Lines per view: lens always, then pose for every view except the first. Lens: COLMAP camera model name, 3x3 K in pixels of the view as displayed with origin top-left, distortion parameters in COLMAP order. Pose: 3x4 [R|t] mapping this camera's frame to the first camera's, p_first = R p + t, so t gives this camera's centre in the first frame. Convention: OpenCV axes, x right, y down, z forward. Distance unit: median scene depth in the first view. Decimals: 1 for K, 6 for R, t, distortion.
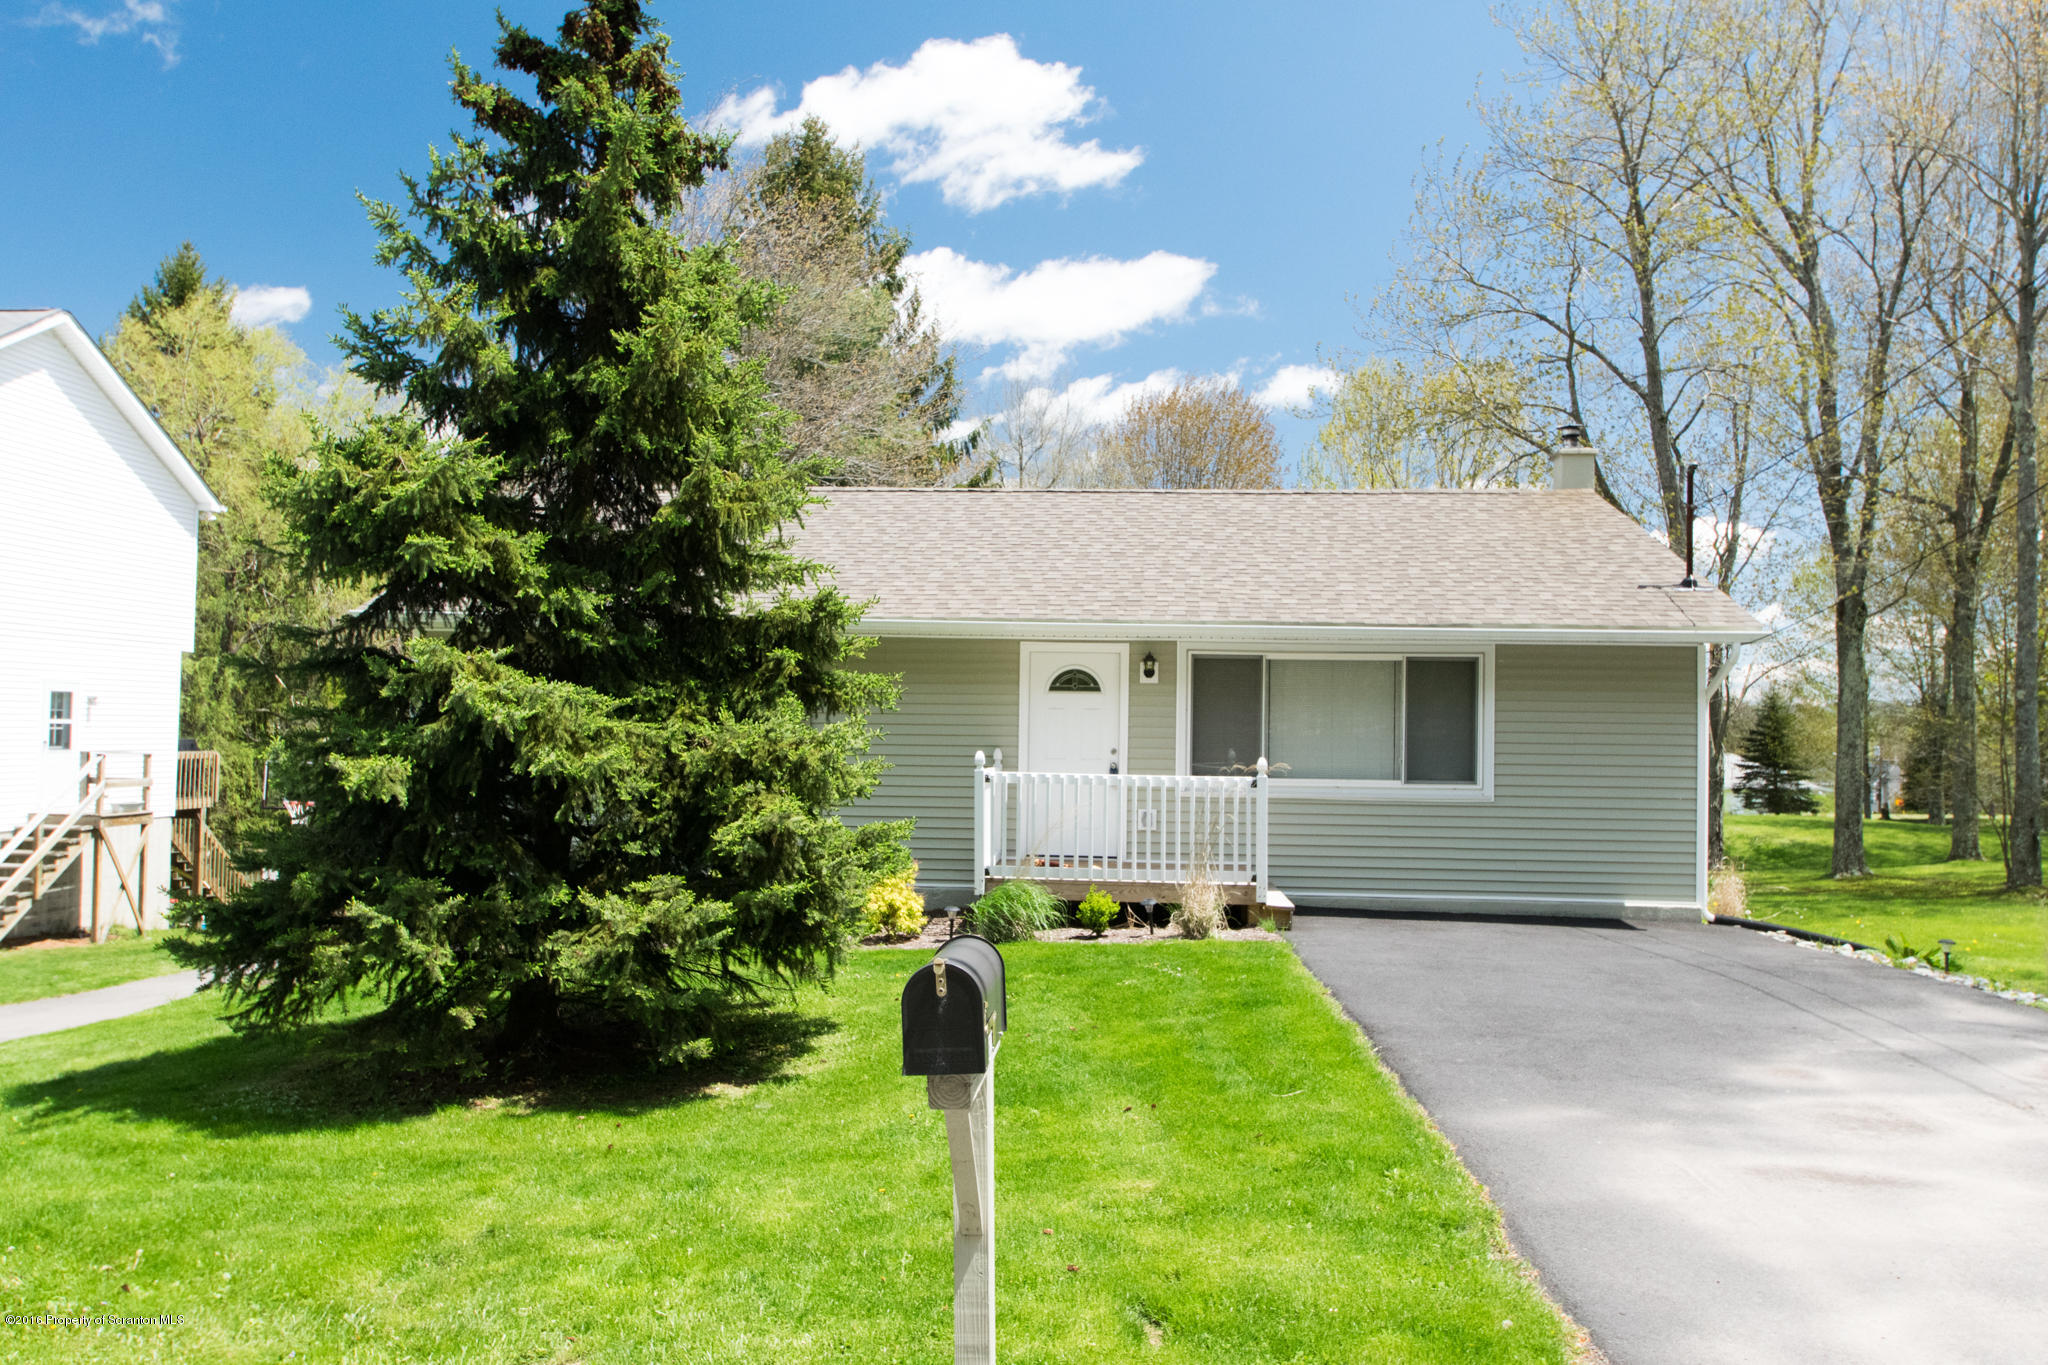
lens RADIAL K [[1499.6, 0, 1000.8], [0, 1499.6, 677.0], [0, 0, 1]] dist [-0.035769, -0.005074]
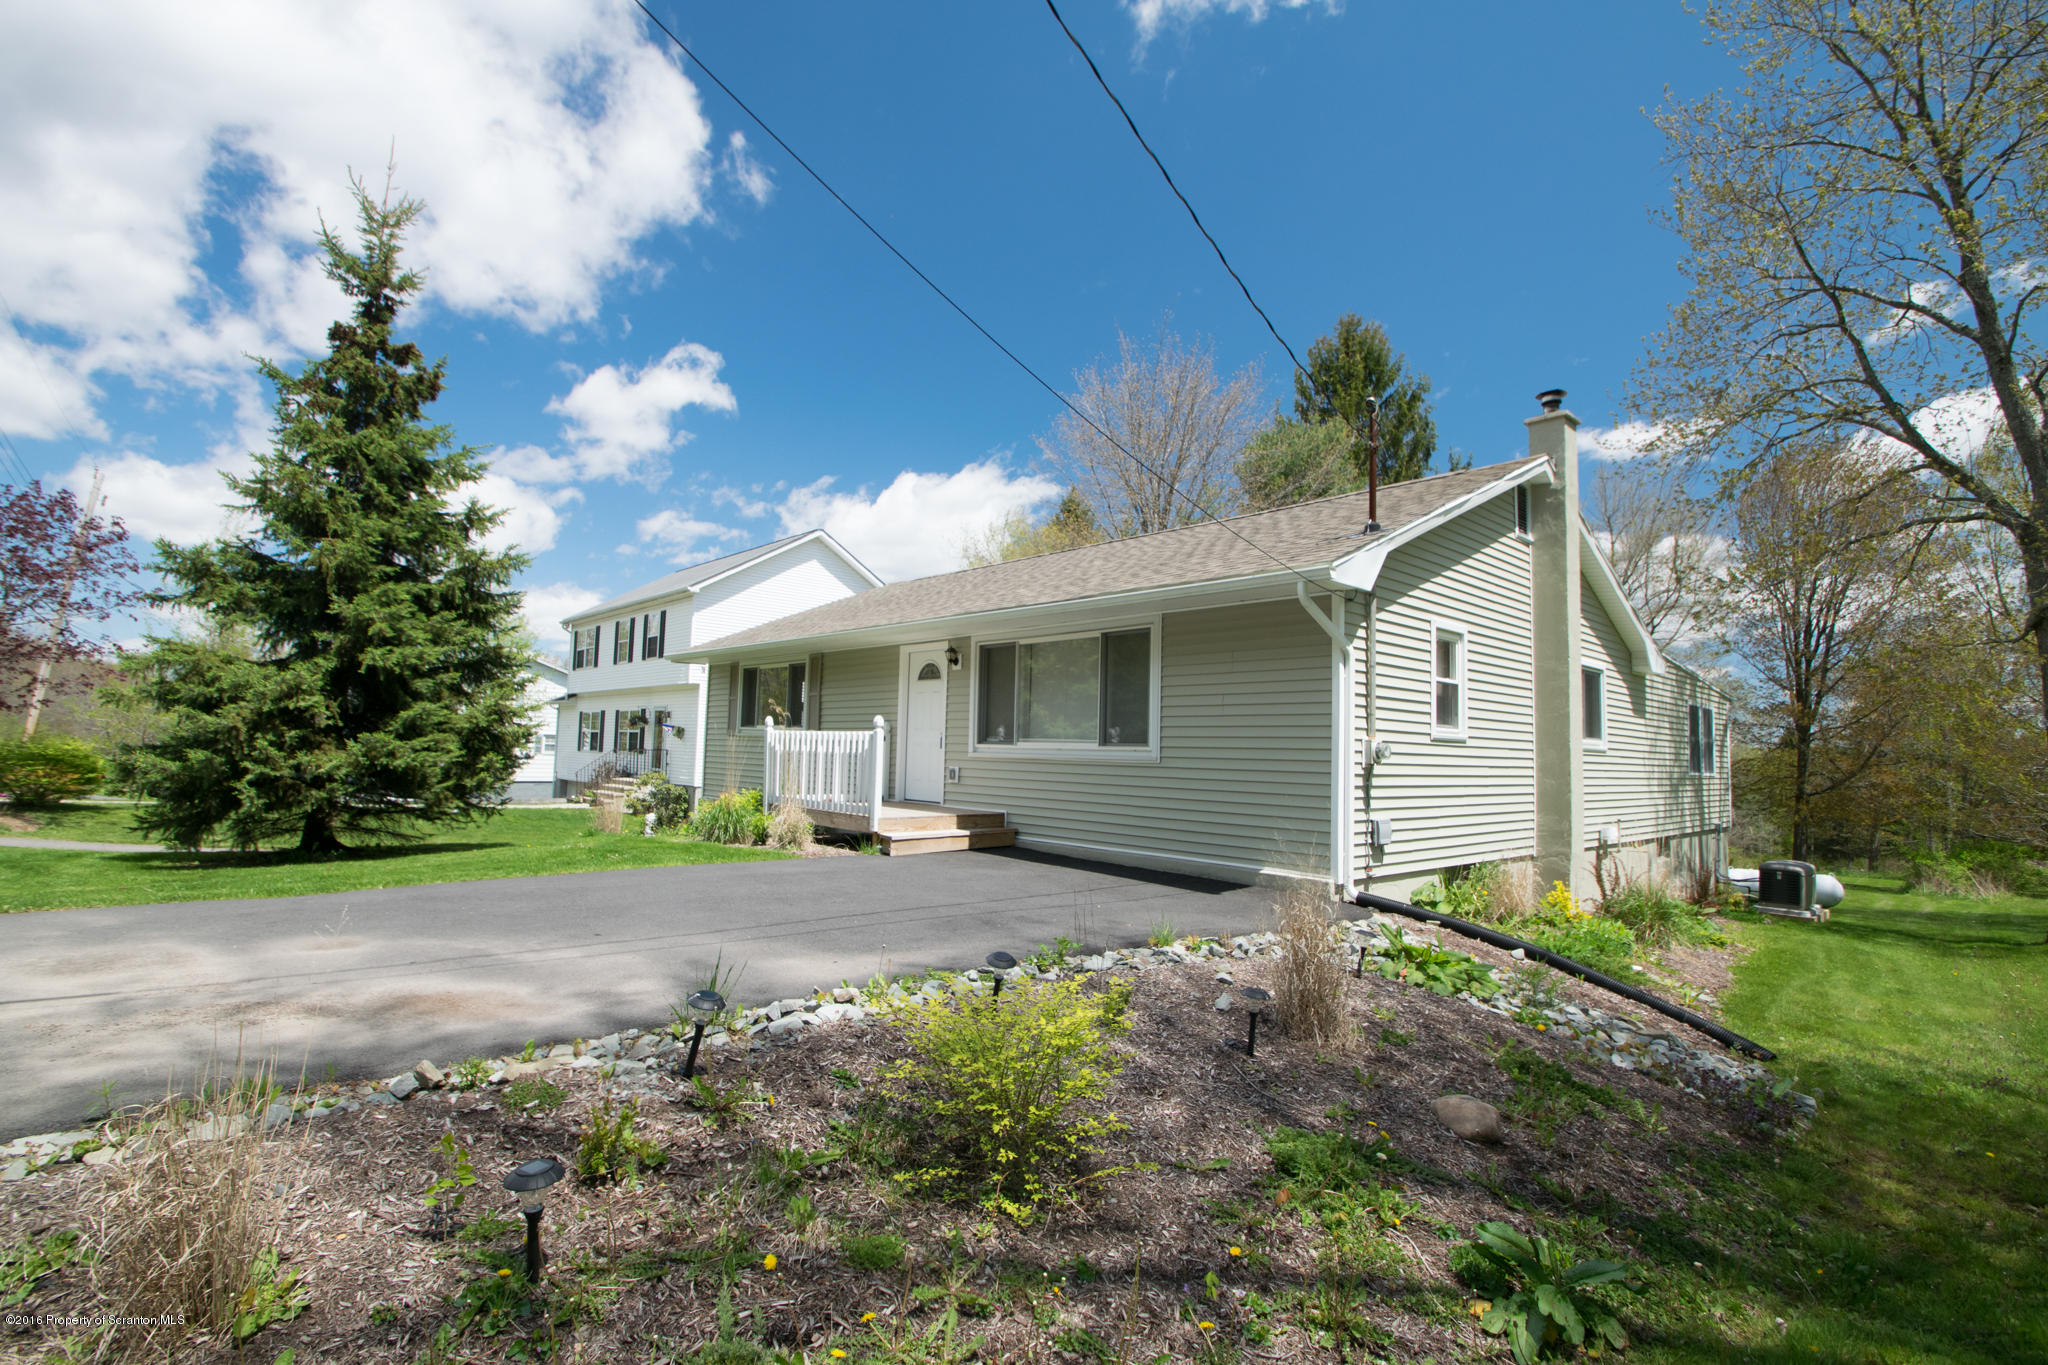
lens RADIAL K [[963.4, 0, 1015.8], [0, 963.4, 687.5], [0, 0, 1]] dist [-0.015468, -0.007767]
pose [[0.727294, -0.043873, -0.684923, 0.712134], [0.008570, 0.998457, -0.054857, 0.066115], [0.686273, 0.034028, 0.726548, 0.430197]]
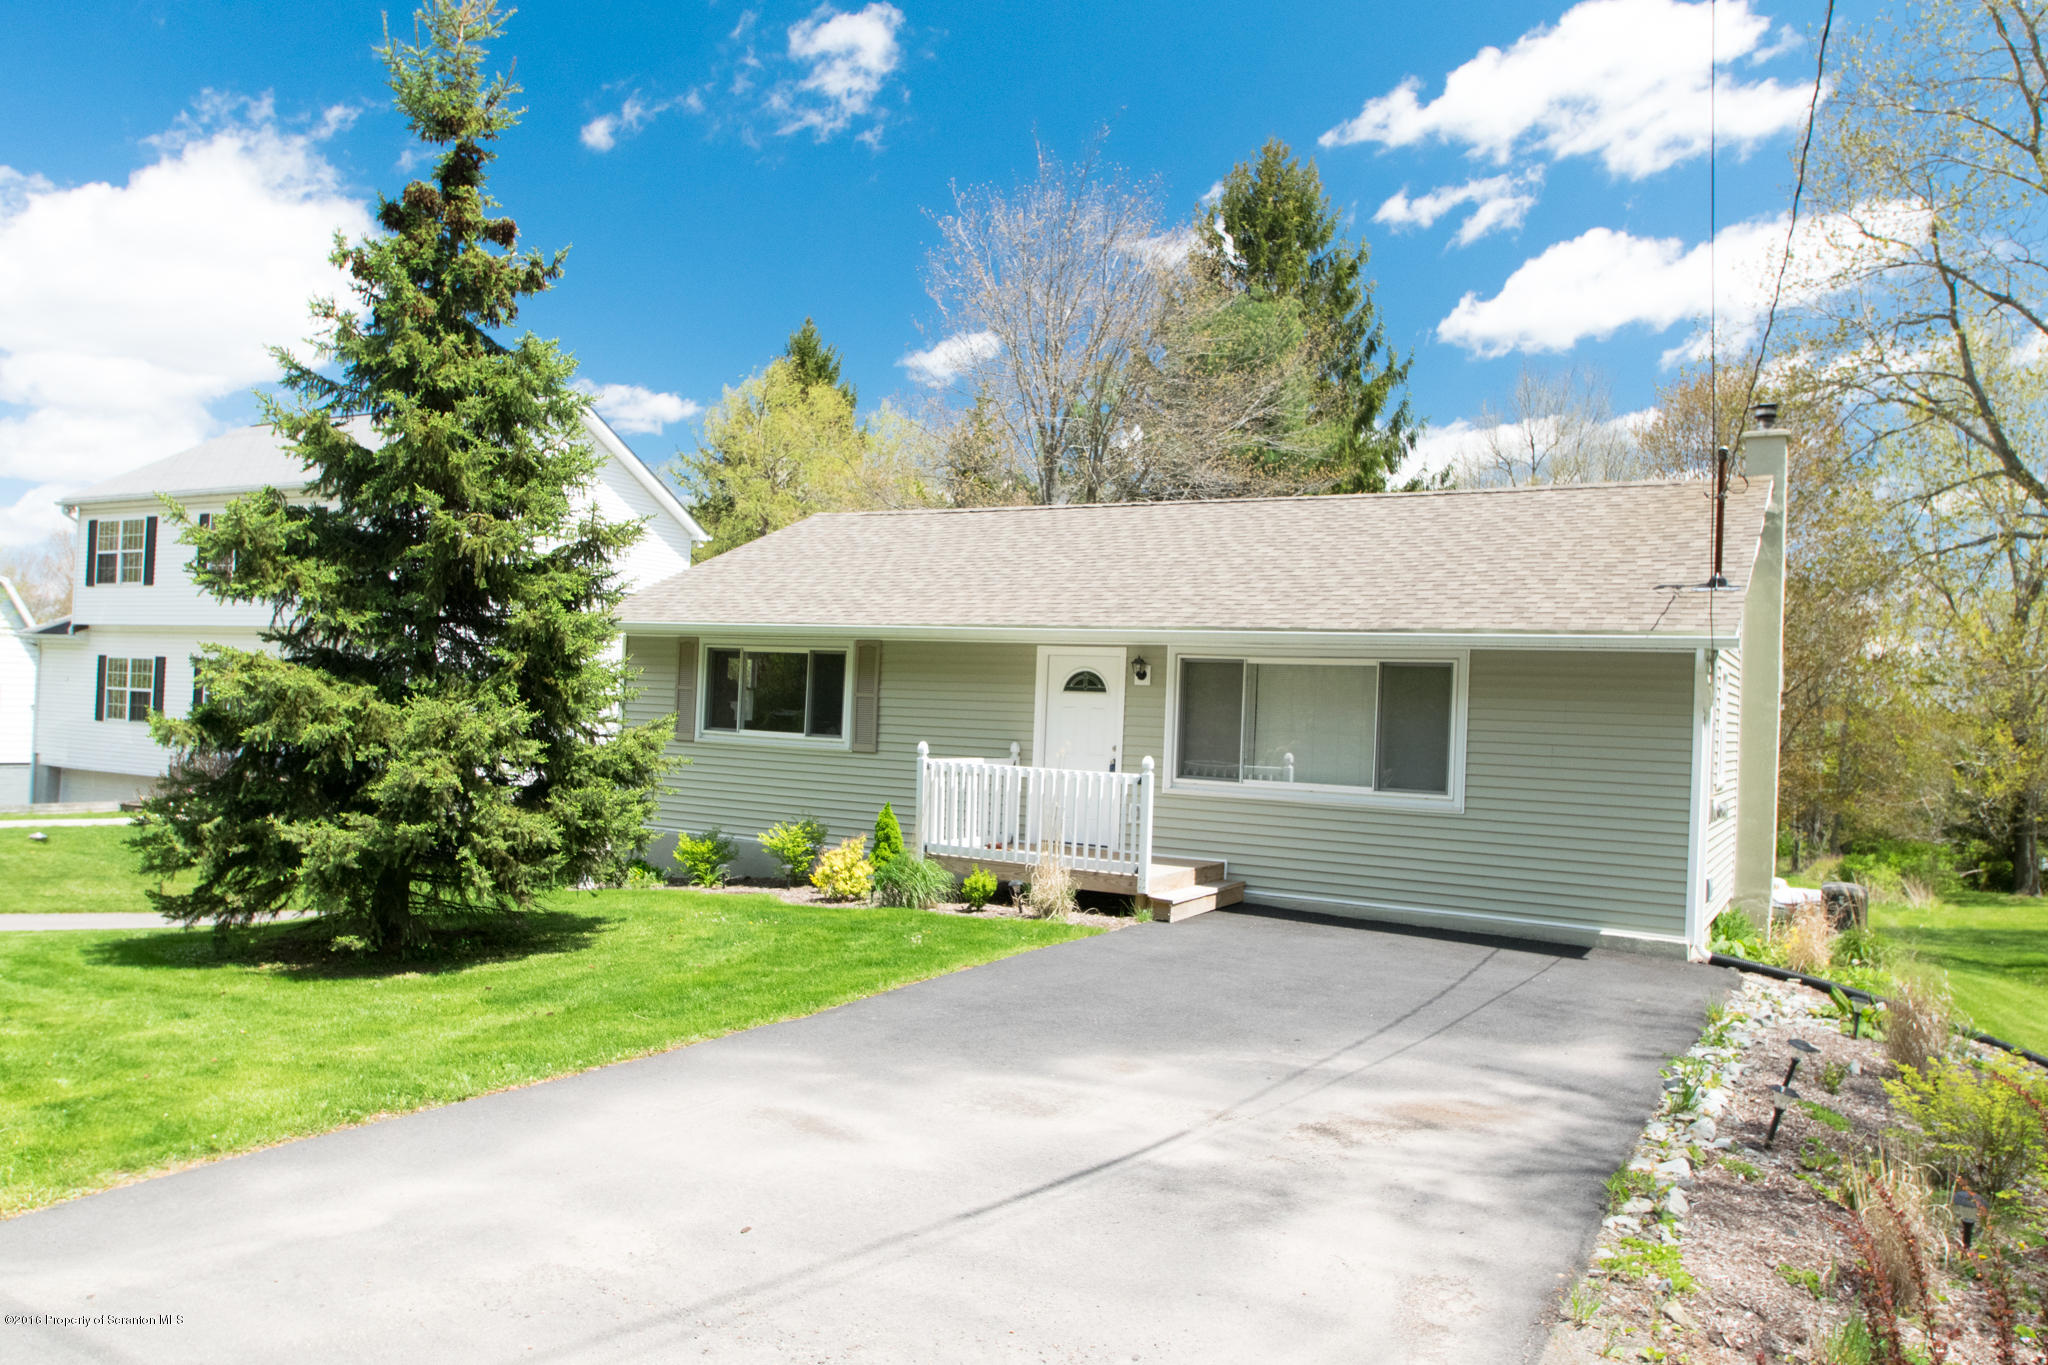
lens RADIAL K [[1483.9, 0, 1033.0], [0, 1483.9, 681.9], [0, 0, 1]] dist [-0.003408, 0.010185]
pose [[0.906797, 0.013935, -0.421336, 0.472481], [-0.013099, 0.999902, 0.004878, -0.002204], [0.421363, 0.001095, 0.906891, 0.017986]]
